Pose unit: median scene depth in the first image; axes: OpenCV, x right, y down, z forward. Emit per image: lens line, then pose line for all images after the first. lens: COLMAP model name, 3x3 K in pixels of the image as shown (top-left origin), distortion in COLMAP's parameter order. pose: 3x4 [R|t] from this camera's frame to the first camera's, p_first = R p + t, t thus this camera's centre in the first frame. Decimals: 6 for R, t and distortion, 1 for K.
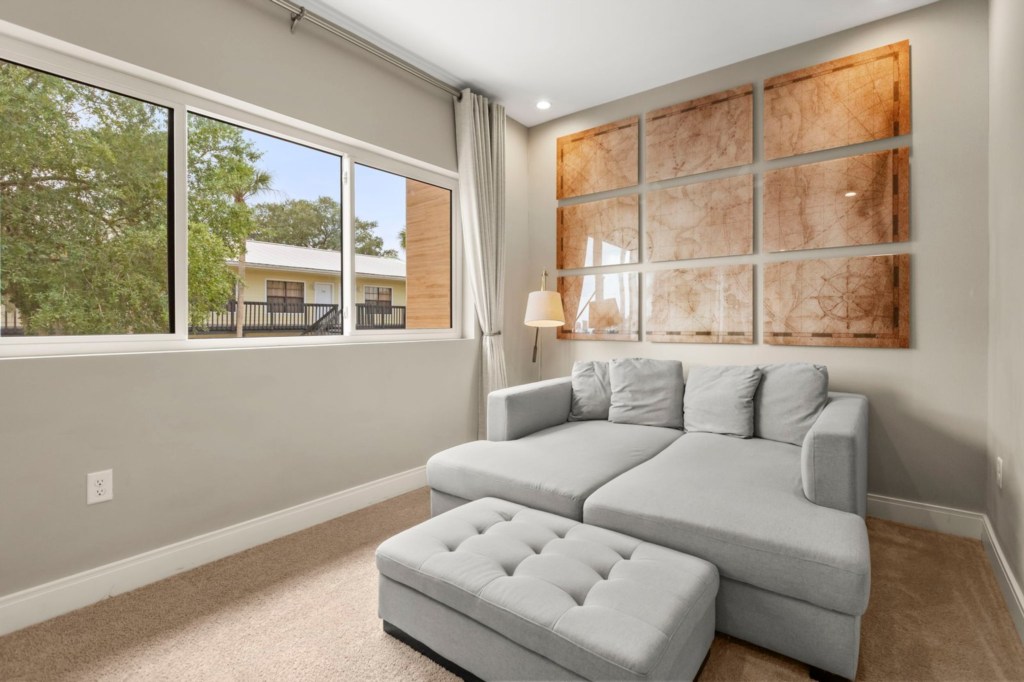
lens RADIAL K [[473.9, 0, 540.9], [0, 473.9, 326.6], [0, 0, 1]] dist [-0.003616, -0.000825]
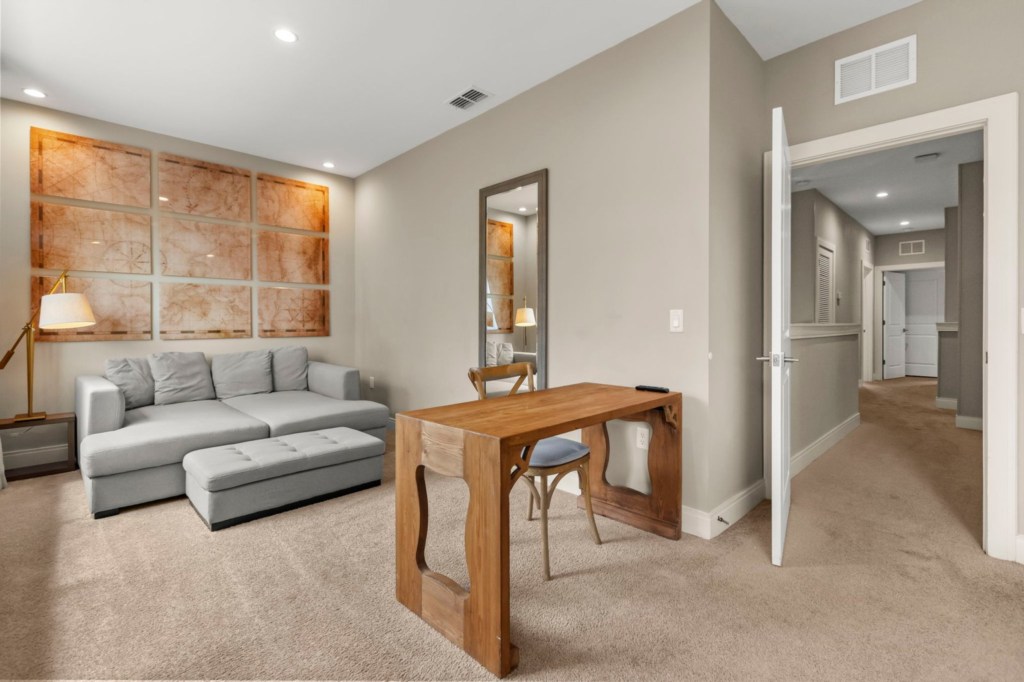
lens RADIAL K [[459.5, 0, 519.1], [0, 459.5, 347.2], [0, 0, 1]] dist [-0.001324, 0.000111]
pose [[0.148208, -0.053022, 0.987534, -0.910831], [0.008422, 0.998593, 0.052352, -0.003308], [-0.988920, 0.000558, 0.148446, -0.104163]]
